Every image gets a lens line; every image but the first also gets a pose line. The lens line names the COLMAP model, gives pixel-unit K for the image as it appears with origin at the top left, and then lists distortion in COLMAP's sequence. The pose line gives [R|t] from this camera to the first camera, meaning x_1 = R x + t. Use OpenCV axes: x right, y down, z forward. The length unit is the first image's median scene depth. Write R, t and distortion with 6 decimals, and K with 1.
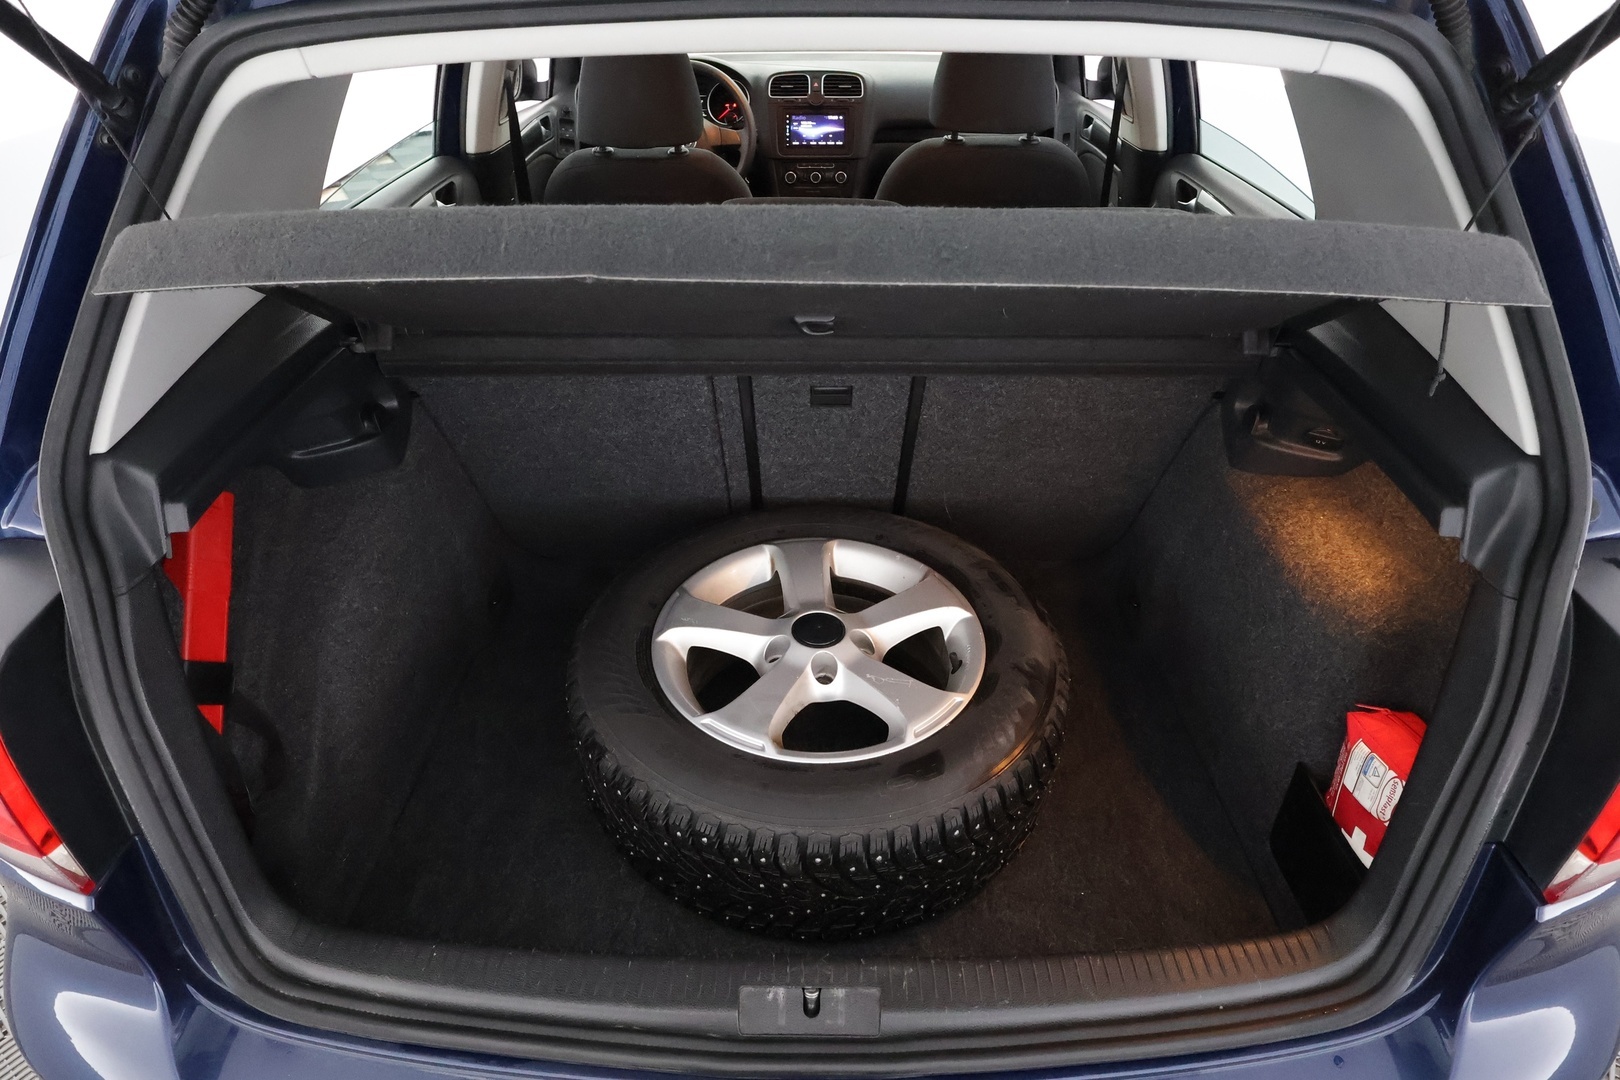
lens RADIAL K [[920.6, 0, 809.2], [0, 920.6, 540.2], [0, 0, 1]] dist [0.002169, -0.000598]
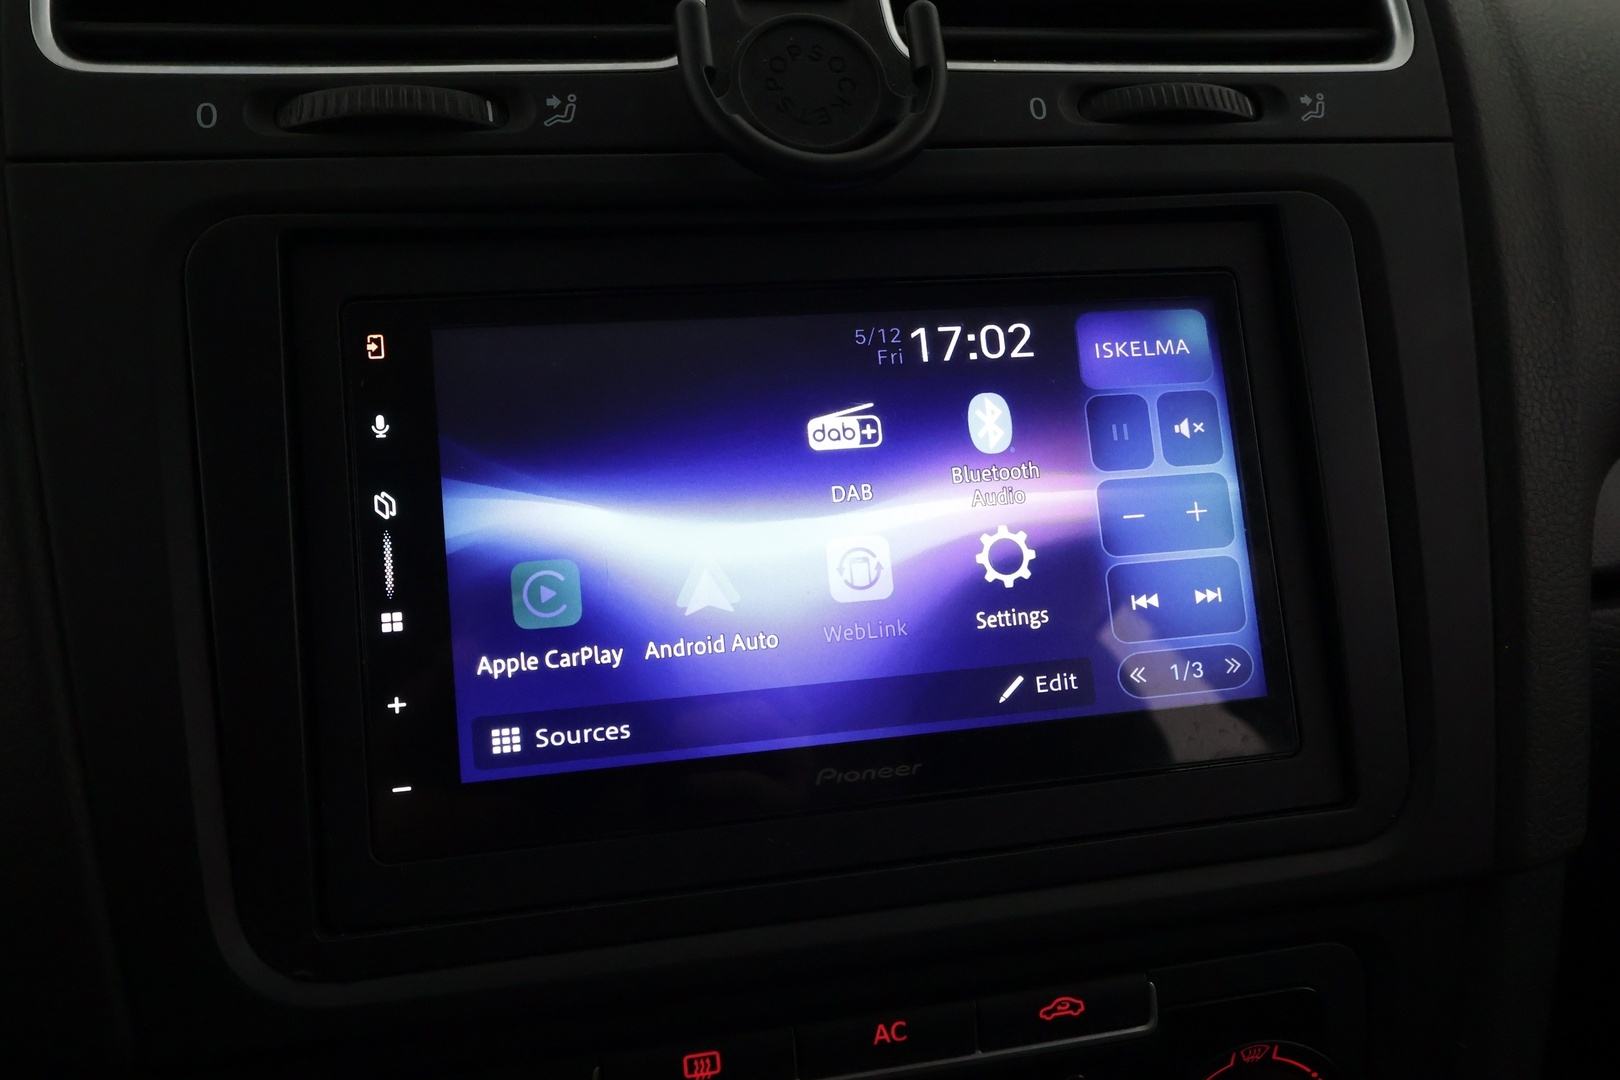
lens RADIAL K [[1259.1, 0, 809.8], [0, 1259.1, 533.0], [0, 0, 1]] dist [-0.005825, 0.005898]
pose [[0.975421, -0.072157, 0.208202, -0.013548], [0.131490, 0.948802, -0.287202, -0.421335], [-0.176819, 0.307519, 0.934969, 0.921347]]
